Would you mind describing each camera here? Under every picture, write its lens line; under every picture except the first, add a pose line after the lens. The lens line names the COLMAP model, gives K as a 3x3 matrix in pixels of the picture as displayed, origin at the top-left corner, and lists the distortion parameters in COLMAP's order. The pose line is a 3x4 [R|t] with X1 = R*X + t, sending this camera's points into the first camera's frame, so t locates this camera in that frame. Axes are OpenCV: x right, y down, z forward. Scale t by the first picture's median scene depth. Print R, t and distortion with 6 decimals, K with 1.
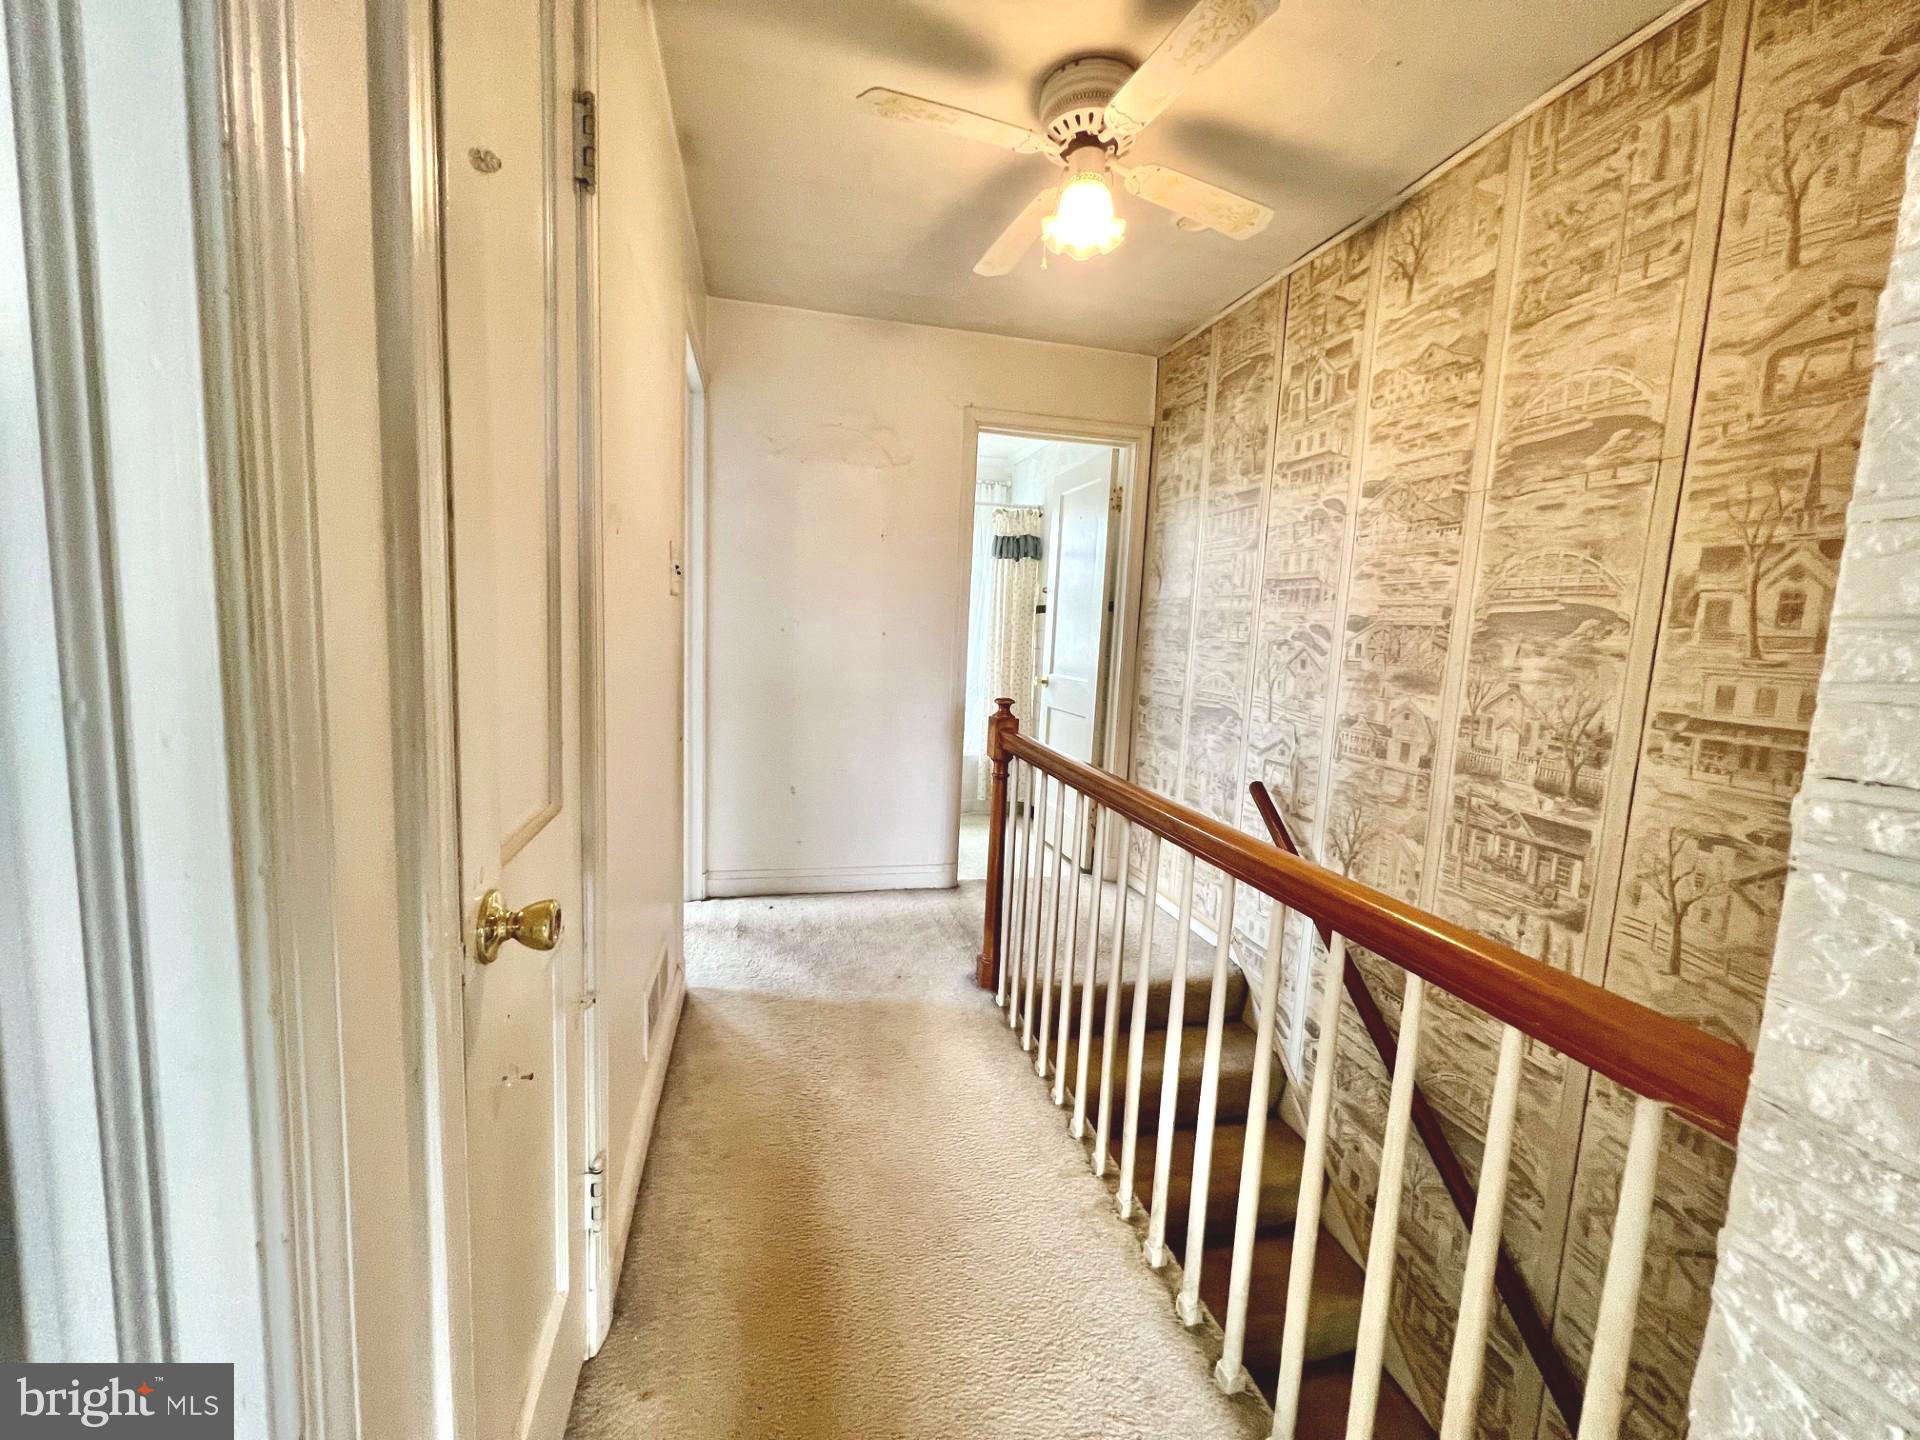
lens RADIAL K [[774.5, 0, 958.9], [0, 774.5, 718.7], [0, 0, 1]] dist [0.001556, 0.000025]
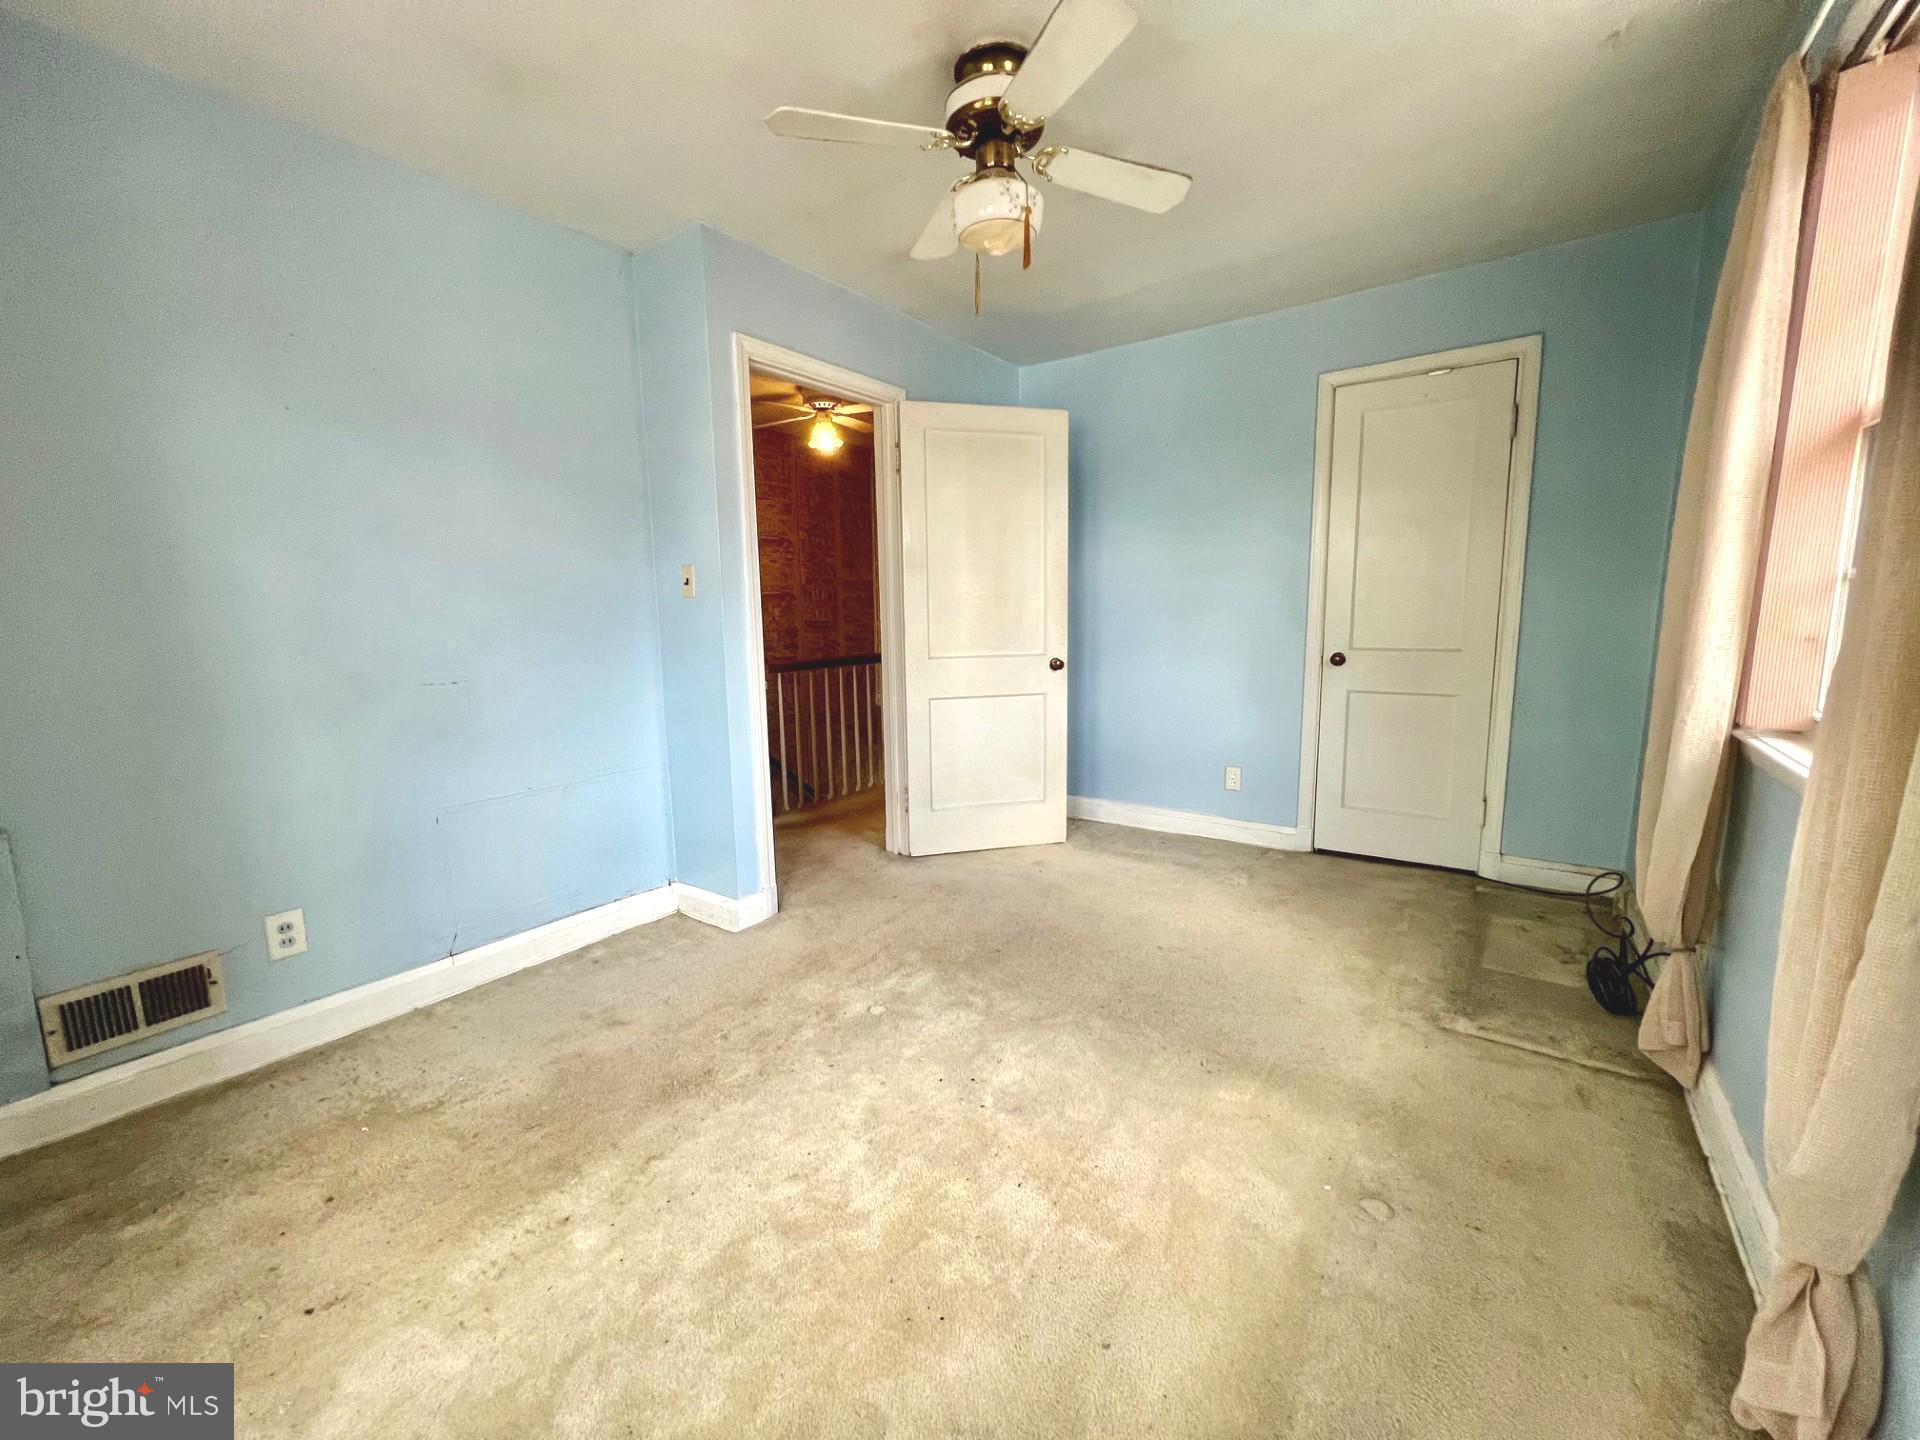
lens RADIAL K [[774.5, 0, 958.2], [0, 774.5, 710.3], [0, 0, 1]] dist [0.001556, 0.000025]
pose [[0.753880, -0.148102, 0.640103, -0.913851], [0.124125, 0.988823, 0.082599, 0.185377], [-0.645181, 0.017183, 0.763836, -2.152587]]
